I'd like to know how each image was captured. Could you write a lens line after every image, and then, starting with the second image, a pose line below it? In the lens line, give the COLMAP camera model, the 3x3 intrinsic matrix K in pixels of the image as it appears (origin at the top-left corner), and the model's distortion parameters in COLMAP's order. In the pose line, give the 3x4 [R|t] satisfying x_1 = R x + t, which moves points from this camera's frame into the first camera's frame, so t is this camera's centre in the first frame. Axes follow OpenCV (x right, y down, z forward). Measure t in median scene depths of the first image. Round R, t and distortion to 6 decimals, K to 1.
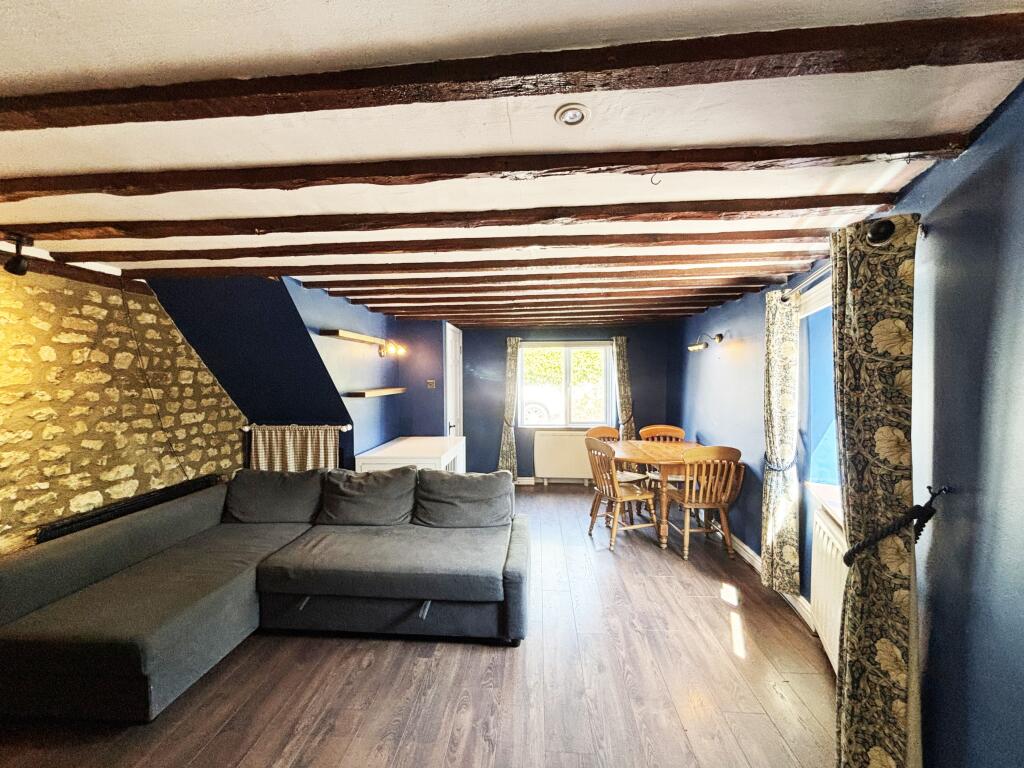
lens RADIAL K [[431.0, 0, 506.0], [0, 431.0, 379.9], [0, 0, 1]] dist [-0.000473, 0.000068]
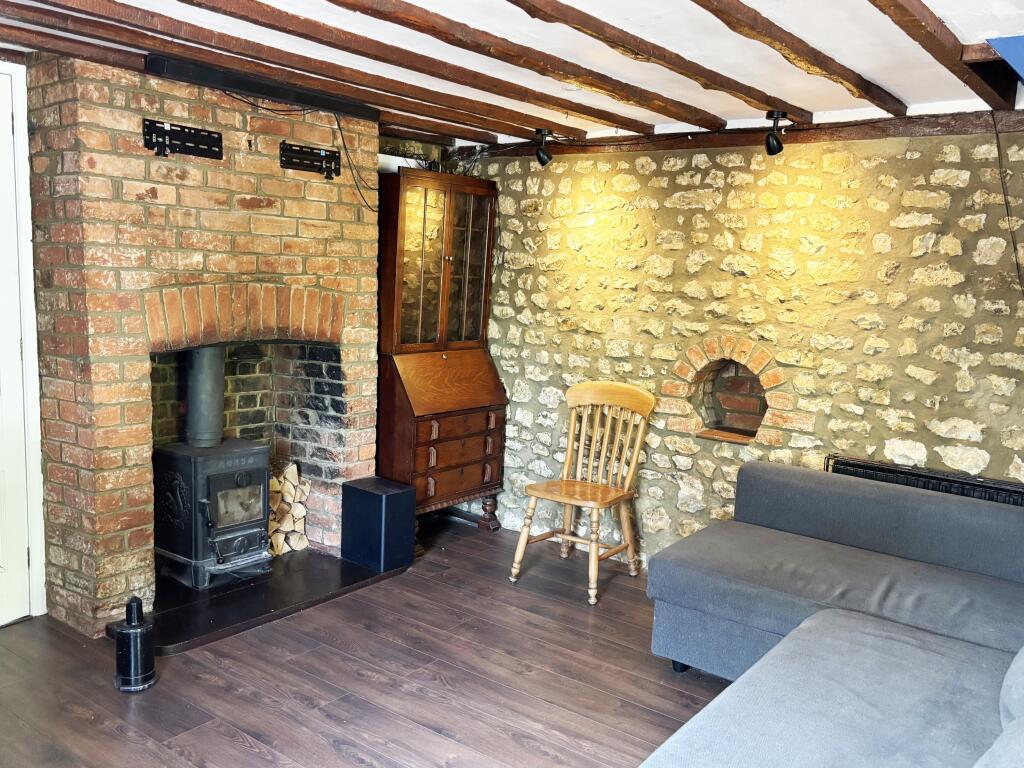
lens RADIAL K [[887.6, 0, 510.7], [0, 887.6, 386.9], [0, 0, 1]] dist [0.017458, 0.009849]
pose [[-0.554709, 0.092989, -0.826832, 0.599851], [-0.052990, 0.987770, 0.146639, -0.005086], [0.830356, 0.125155, -0.542997, 1.254491]]
